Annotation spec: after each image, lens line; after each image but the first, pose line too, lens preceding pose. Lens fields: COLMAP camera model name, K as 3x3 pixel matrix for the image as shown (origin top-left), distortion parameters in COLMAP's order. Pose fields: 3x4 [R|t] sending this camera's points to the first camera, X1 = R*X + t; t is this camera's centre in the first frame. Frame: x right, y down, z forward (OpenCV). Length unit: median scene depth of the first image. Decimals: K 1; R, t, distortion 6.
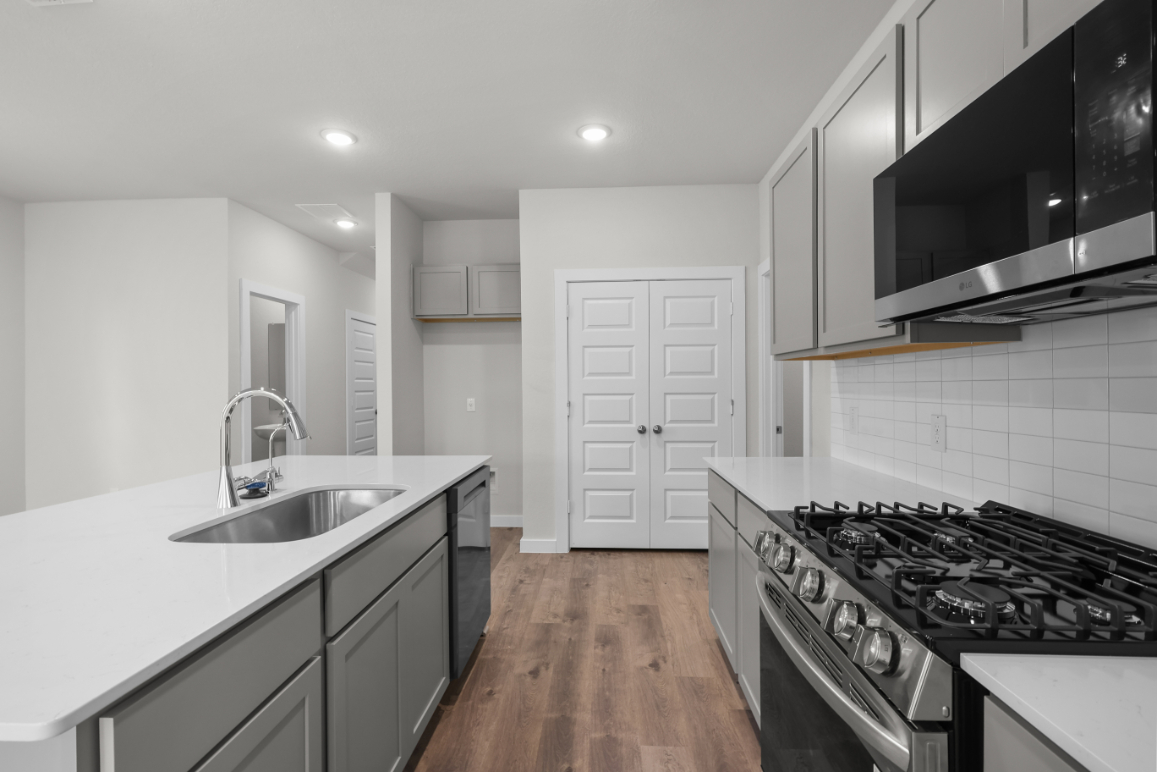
lens RADIAL K [[532.5, 0, 576.0], [0, 532.5, 388.0], [0, 0, 1]] dist [-0.006464, 0.003138]
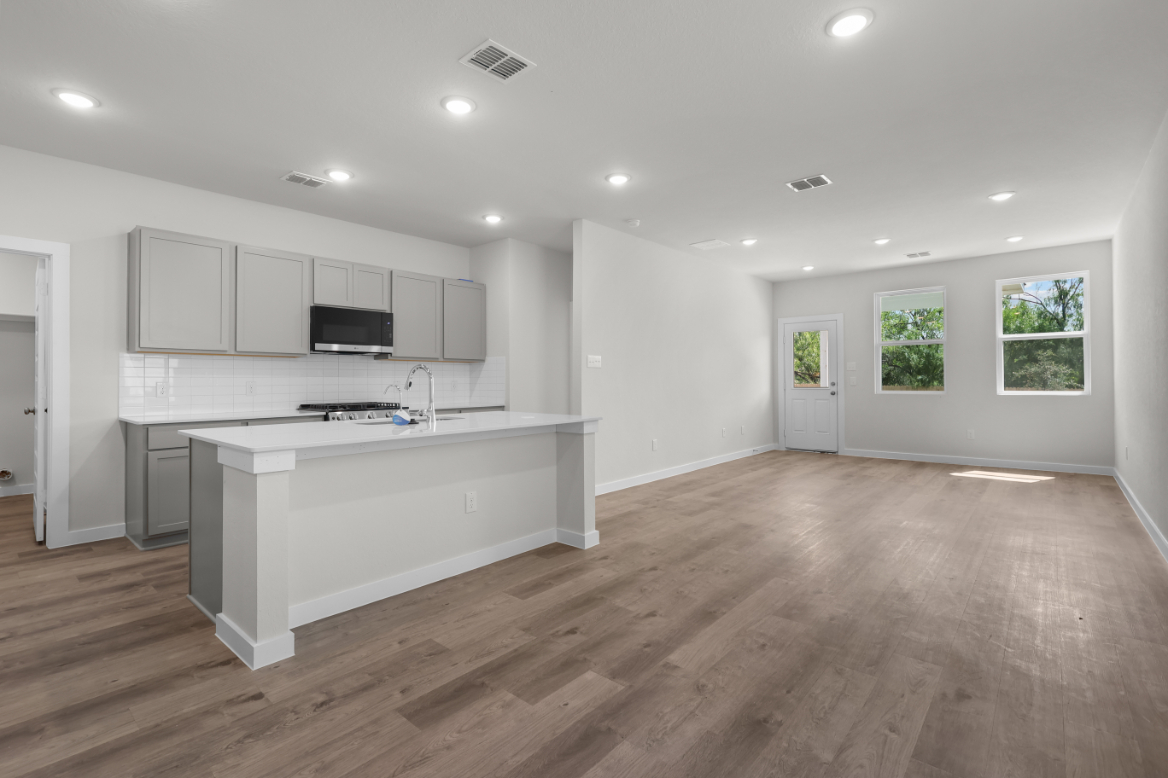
lens RADIAL K [[537.5, 0, 579.6], [0, 537.5, 373.9], [0, 0, 1]] dist [-0.006464, 0.003138]
pose [[-0.789474, 0.014074, 0.613623, -0.981570], [0.010260, 0.999900, -0.009733, 0.024091], [-0.613699, -0.001388, -0.789539, 0.936262]]
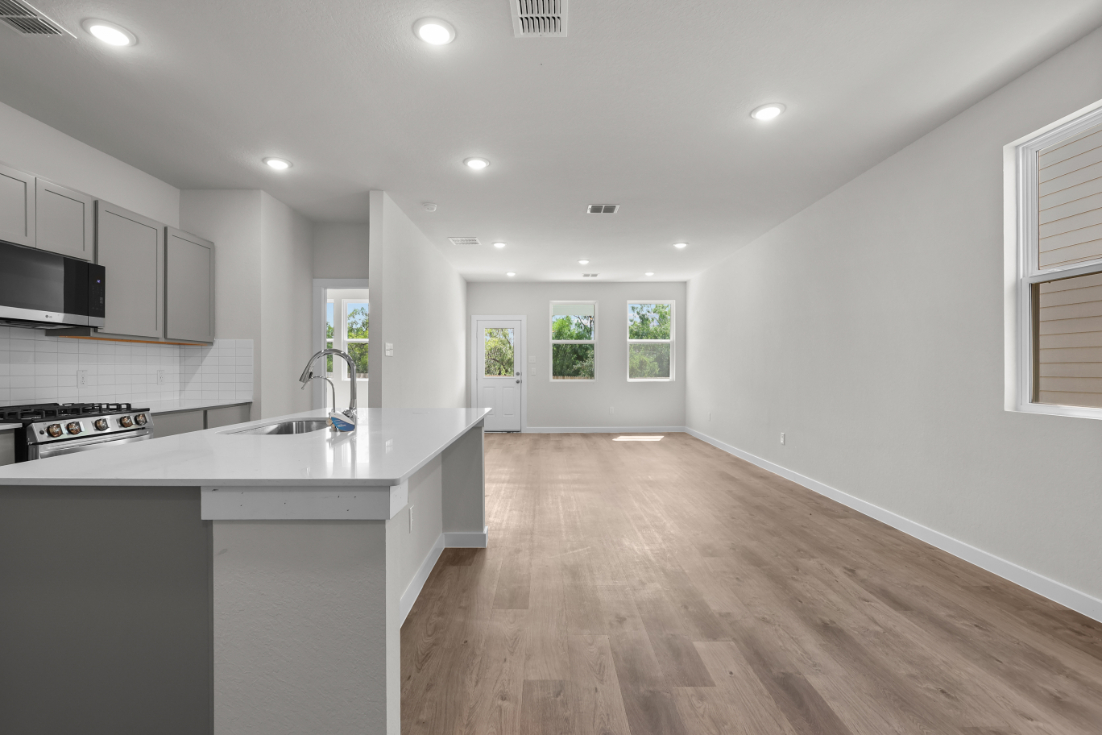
lens RADIAL K [[507.1, 0, 546.8], [0, 507.1, 370.3], [0, 0, 1]] dist [-0.006464, 0.003138]
pose [[-0.997866, 0.003175, -0.065216, -0.466910], [0.002714, 0.999971, 0.007161, 0.020553], [0.065237, 0.006968, -0.997845, 1.035068]]
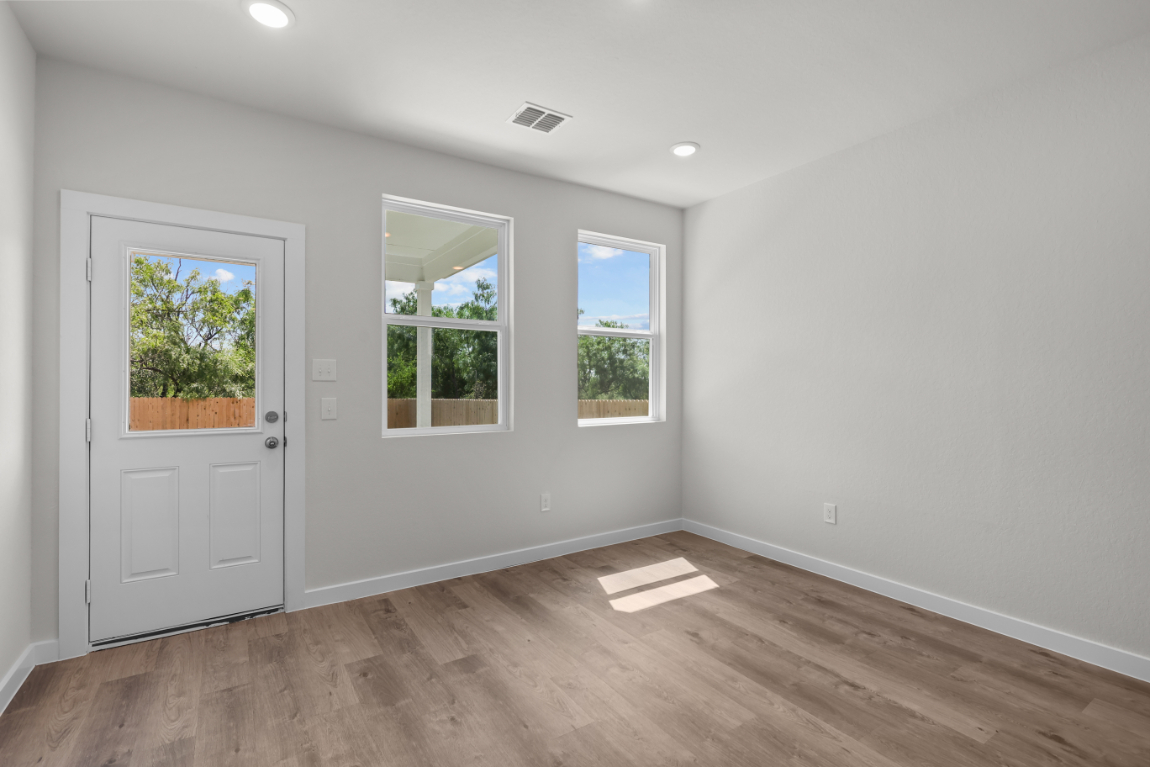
lens RADIAL K [[529.2, 0, 568.9], [0, 529.2, 381.4], [0, 0, 1]] dist [-0.006464, 0.003138]
pose [[-0.804742, -0.001816, -0.593622, -0.385557], [-0.002481, 0.999997, 0.000305, 0.003371], [0.593620, 0.001718, -0.804744, -0.465517]]
